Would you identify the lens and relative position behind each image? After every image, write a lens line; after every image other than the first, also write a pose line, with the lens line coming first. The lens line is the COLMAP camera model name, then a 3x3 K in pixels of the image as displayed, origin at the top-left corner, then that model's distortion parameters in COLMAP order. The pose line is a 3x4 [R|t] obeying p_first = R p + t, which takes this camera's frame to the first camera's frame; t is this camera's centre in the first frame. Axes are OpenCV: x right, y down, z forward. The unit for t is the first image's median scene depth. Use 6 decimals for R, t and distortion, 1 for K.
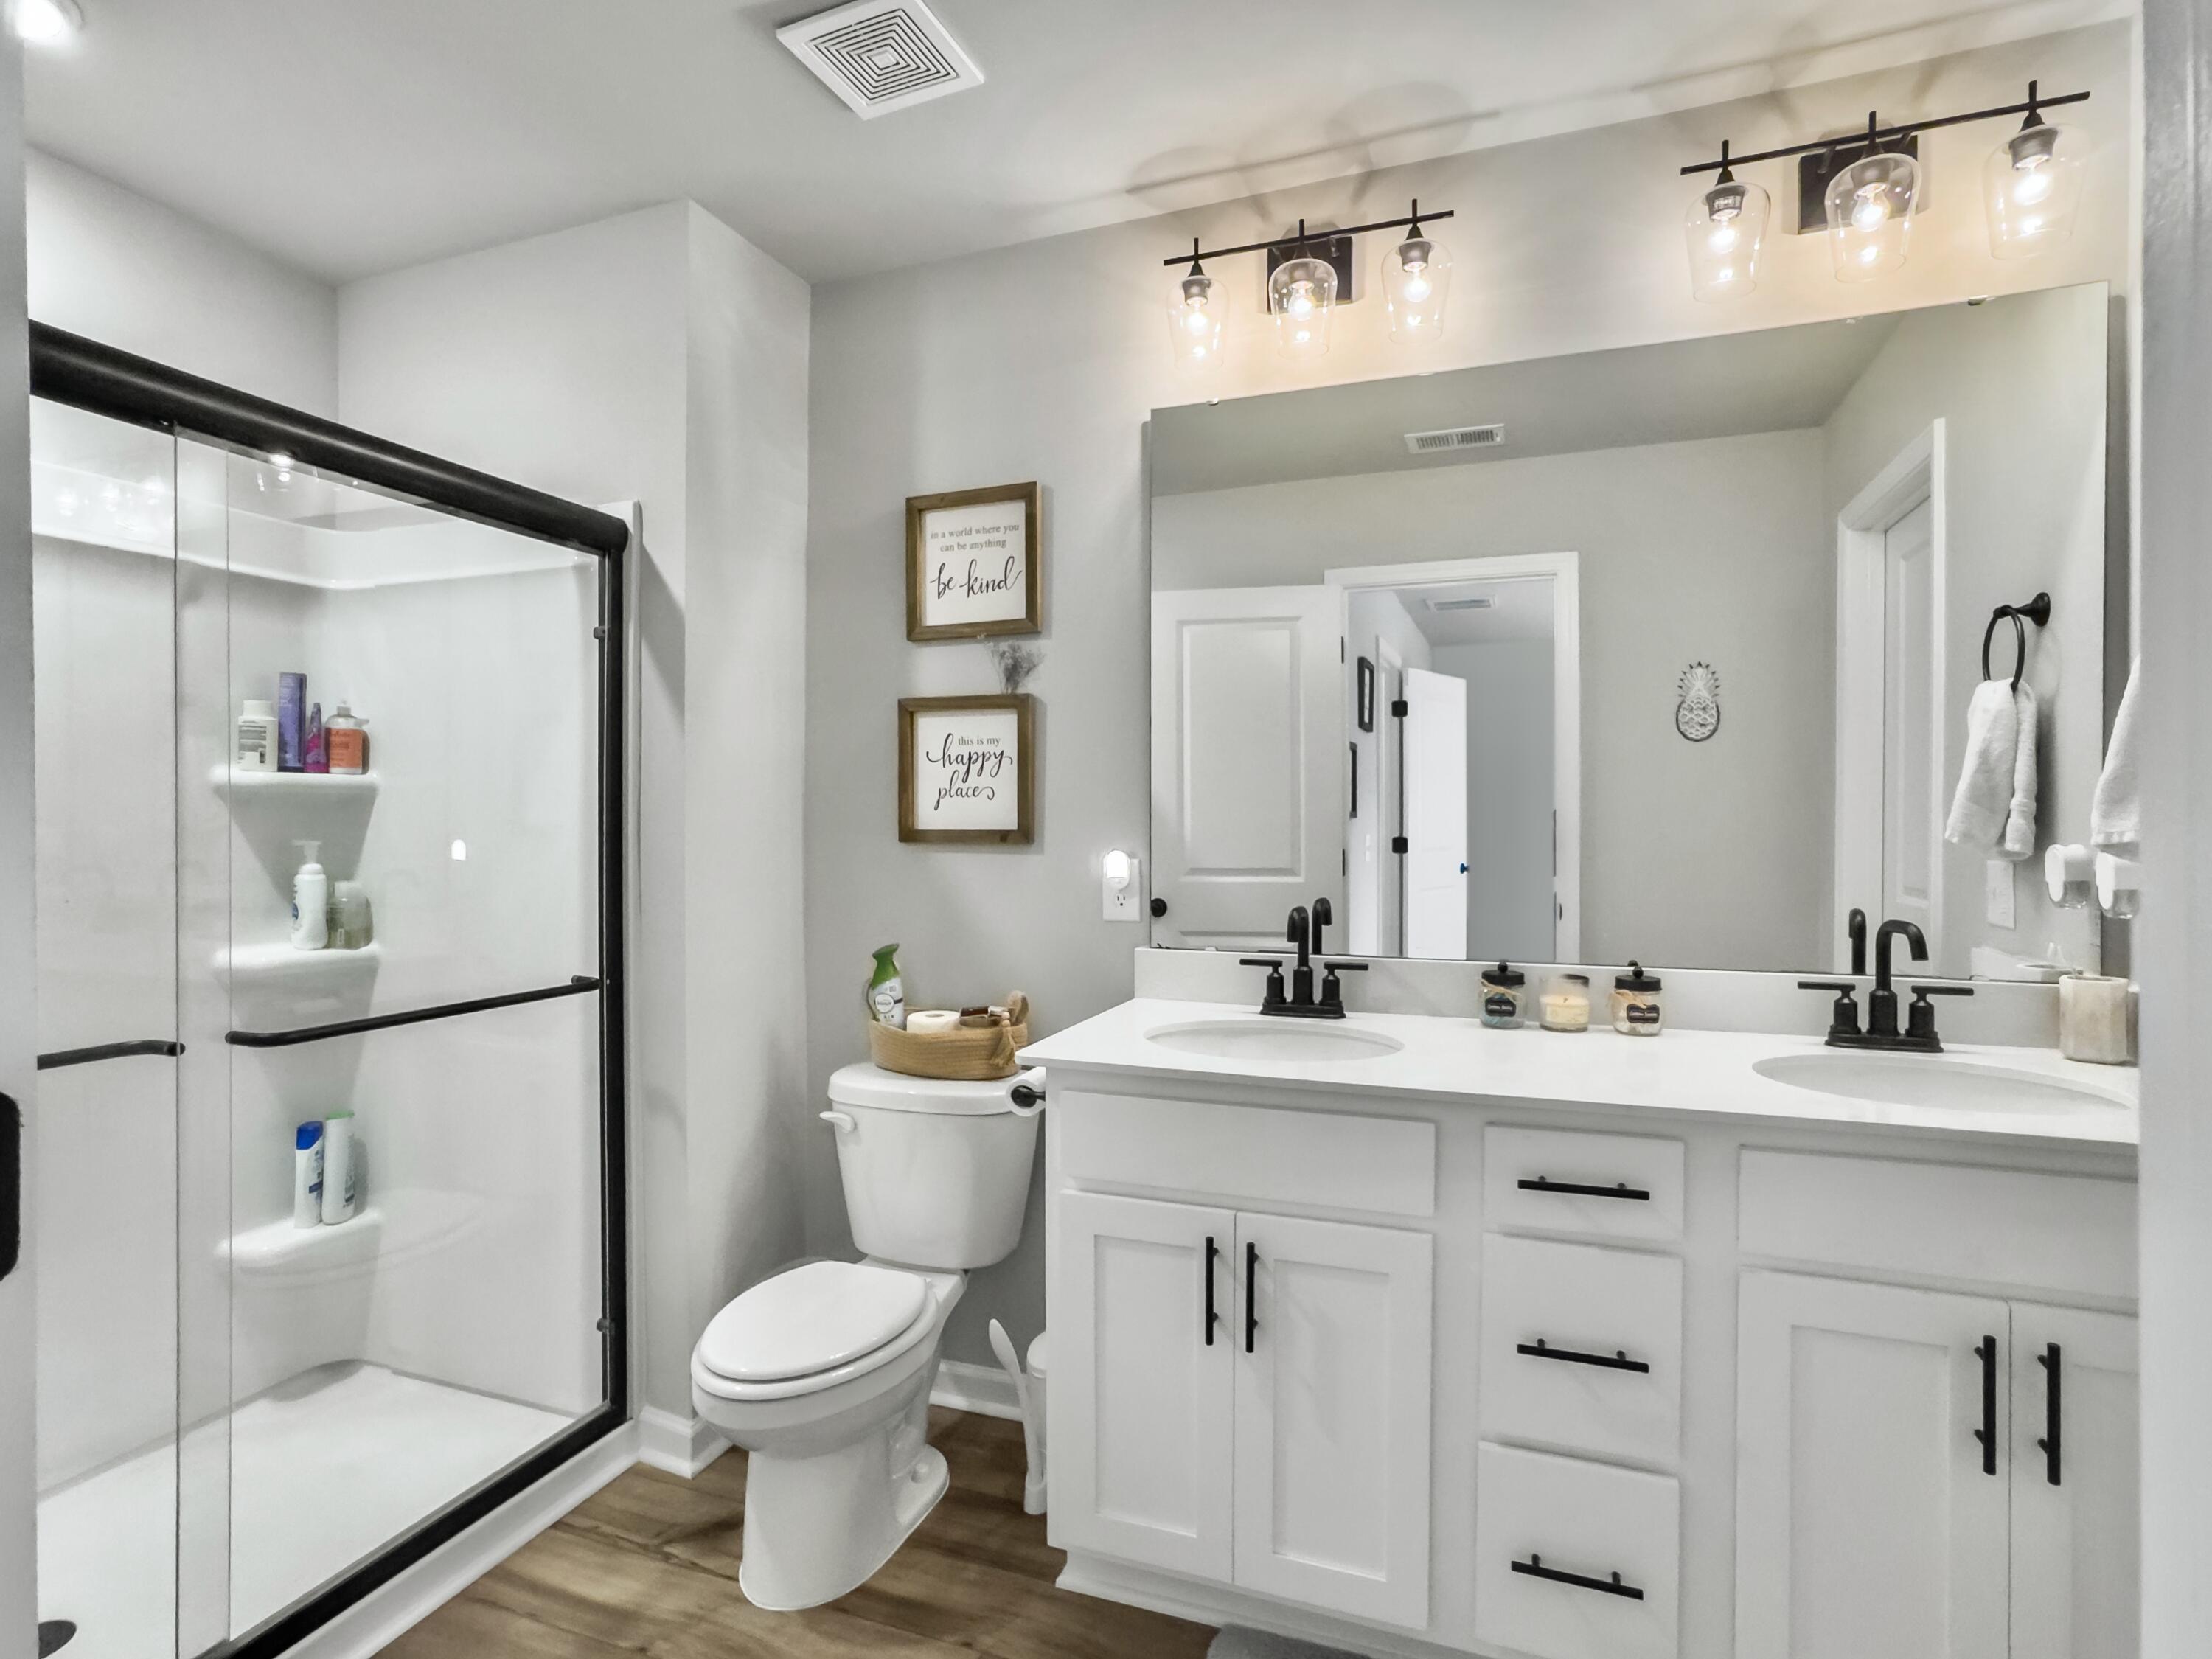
lens RADIAL K [[1113.2, 0, 1107.1], [0, 1113.2, 827.7], [0, 0, 1]] dist [0.000634, 0.000015]
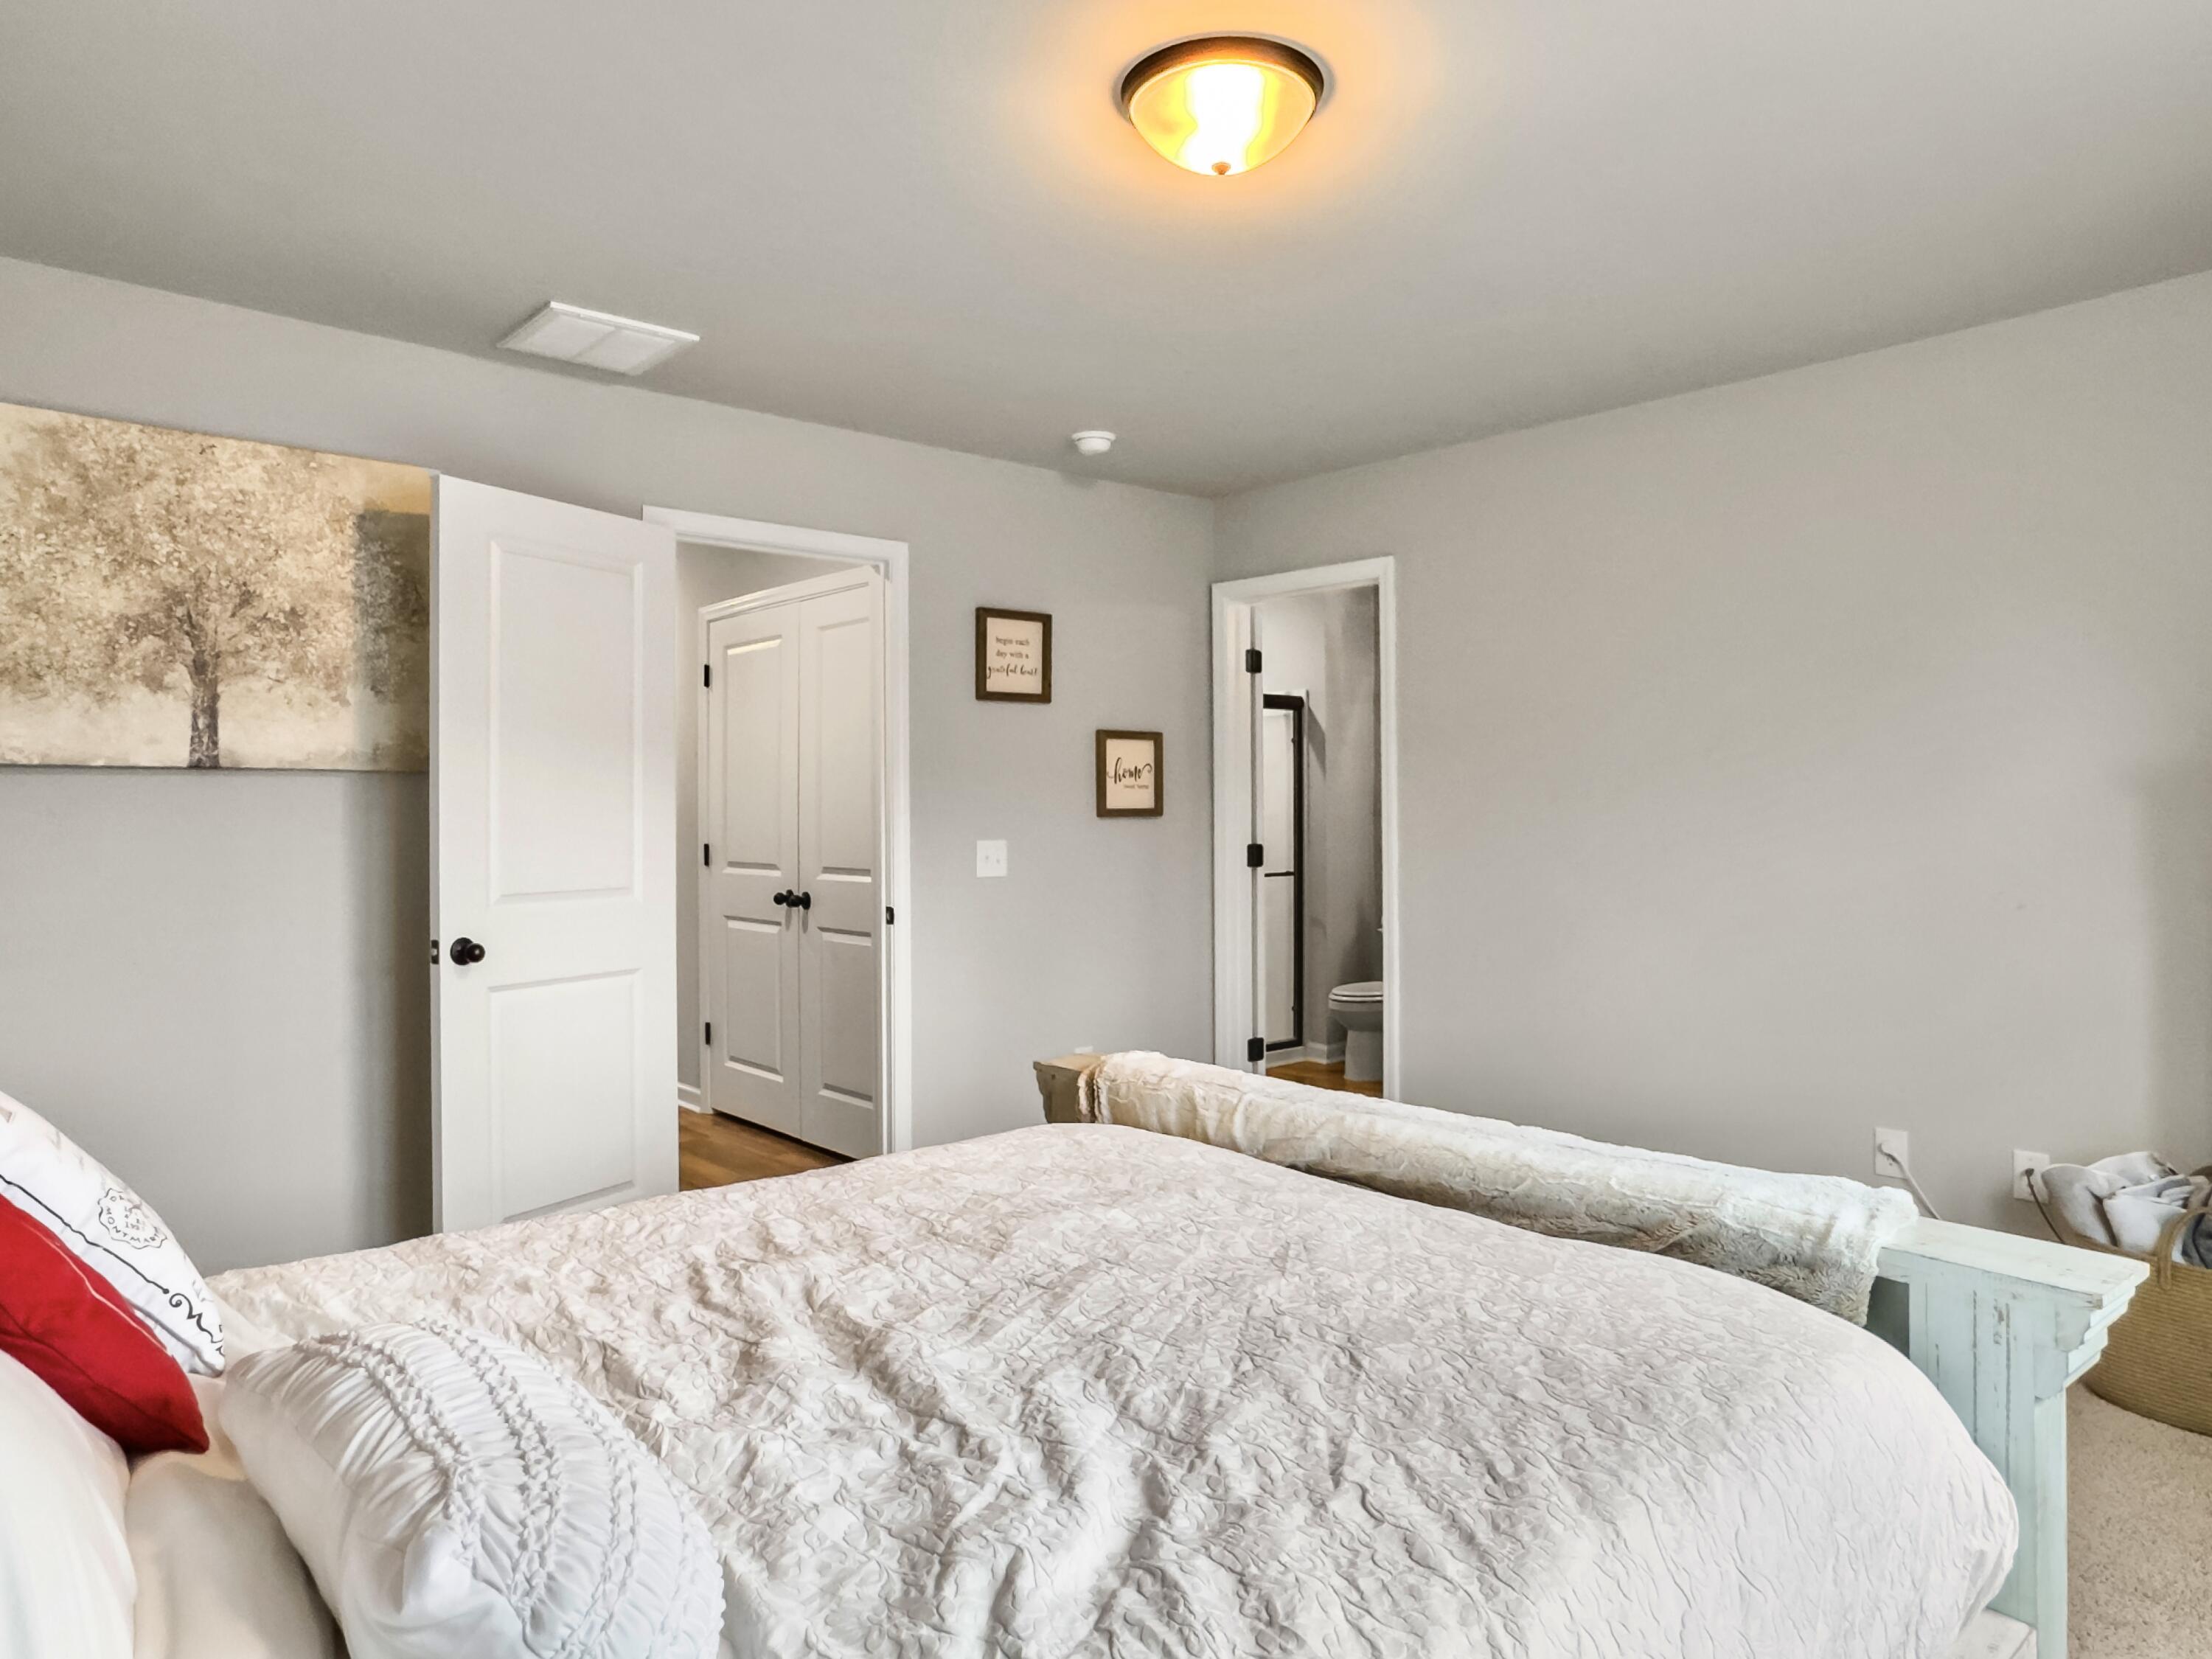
lens RADIAL K [[1368.6, 0, 1106.1], [0, 1368.6, 826.0], [0, 0, 1]] dist [-0.004255, -0.000411]
pose [[0.887118, -0.001873, -0.461538, 0.635190], [-0.002336, 0.999961, -0.008547, 0.053146], [0.461536, 0.008660, 0.887079, -2.044976]]
